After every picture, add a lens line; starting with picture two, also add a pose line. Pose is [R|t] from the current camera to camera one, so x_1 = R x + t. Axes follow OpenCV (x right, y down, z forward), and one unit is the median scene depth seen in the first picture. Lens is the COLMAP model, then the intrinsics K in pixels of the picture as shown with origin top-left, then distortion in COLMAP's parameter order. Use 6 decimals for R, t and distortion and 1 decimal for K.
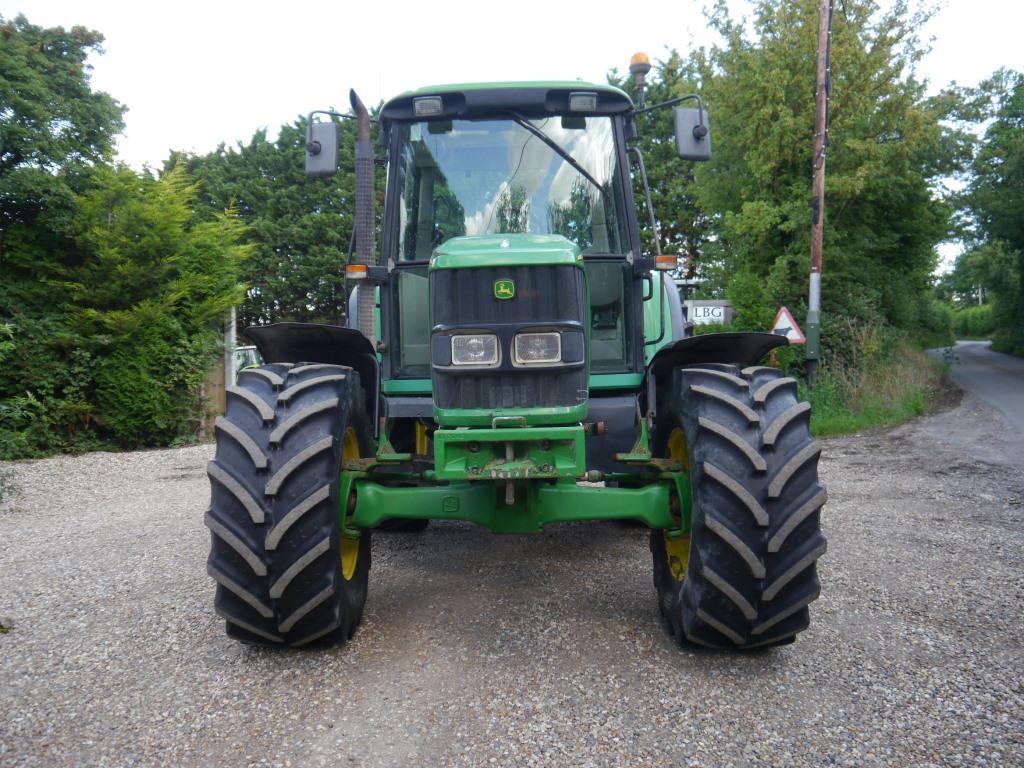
lens RADIAL K [[894.1, 0, 512.0], [0, 894.1, 384.0], [0, 0, 1]] dist [-0.015059, -0.002993]
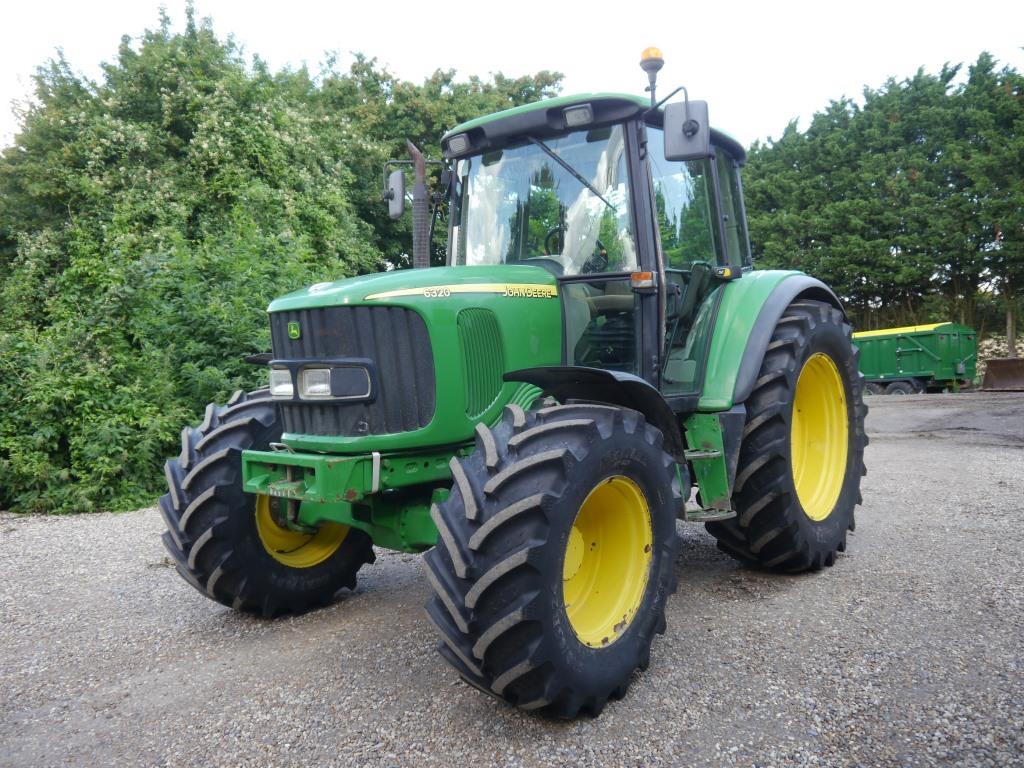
lens RADIAL K [[894.1, 0, 512.0], [0, 894.1, 384.0], [0, 0, 1]] dist [-0.015059, -0.002993]
pose [[0.757473, 0.028940, -0.652225, 0.141818], [-0.019199, 0.999572, 0.022056, -0.010313], [0.652585, -0.004185, 0.757704, 0.048825]]
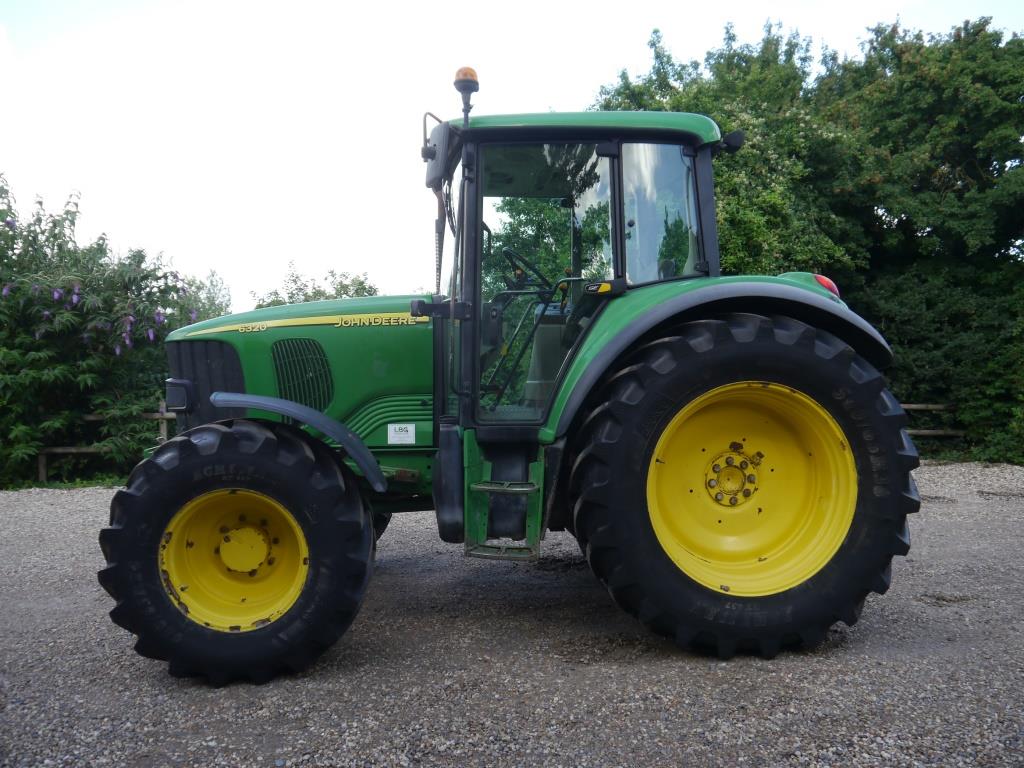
lens RADIAL K [[894.1, 0, 512.0], [0, 894.1, 384.0], [0, 0, 1]] dist [-0.015059, -0.002993]
pose [[0.006973, 0.053114, -0.998564, 0.234899], [-0.023060, 0.998331, 0.052941, -0.023383], [0.999710, 0.022658, 0.008186, 0.233991]]
